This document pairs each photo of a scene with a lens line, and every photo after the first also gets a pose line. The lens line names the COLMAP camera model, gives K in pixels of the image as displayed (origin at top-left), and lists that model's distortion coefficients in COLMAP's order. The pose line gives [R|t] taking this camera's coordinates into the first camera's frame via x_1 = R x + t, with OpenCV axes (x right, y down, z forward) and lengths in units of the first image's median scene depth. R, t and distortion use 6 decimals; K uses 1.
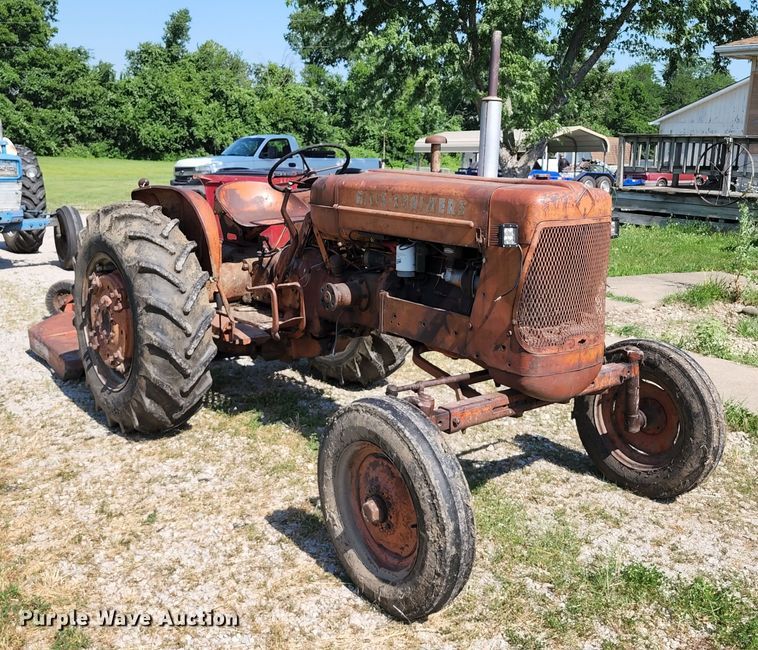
lens RADIAL K [[819.5, 0, 415.9], [0, 819.5, 298.7], [0, 0, 1]] dist [0.069460, -0.057083]
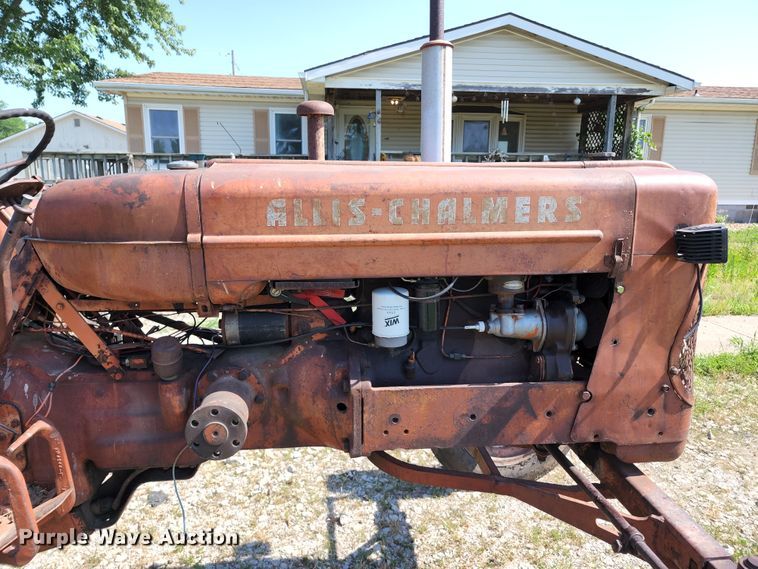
lens RADIAL K [[516.2, 0, 379.0], [0, 516.2, 284.5], [0, 0, 1]] dist [0.055367, -0.056485]
pose [[0.572632, -0.196979, 0.795796, -0.255237], [0.167580, 0.978333, 0.121576, -0.098324], [-0.802502, 0.063741, 0.593235, 0.695871]]
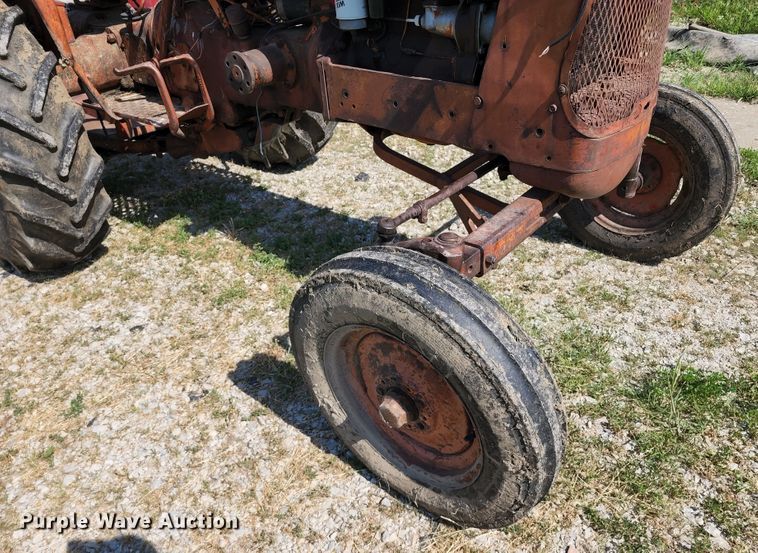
lens RADIAL K [[557.5, 0, 419.0], [0, 557.5, 297.5], [0, 0, 1]] dist [0.066096, -0.059395]
pose [[0.972498, -0.178160, 0.150020, -0.059393], [0.101425, 0.903774, 0.415819, -0.013288], [-0.209667, -0.389168, 0.896988, 0.428125]]
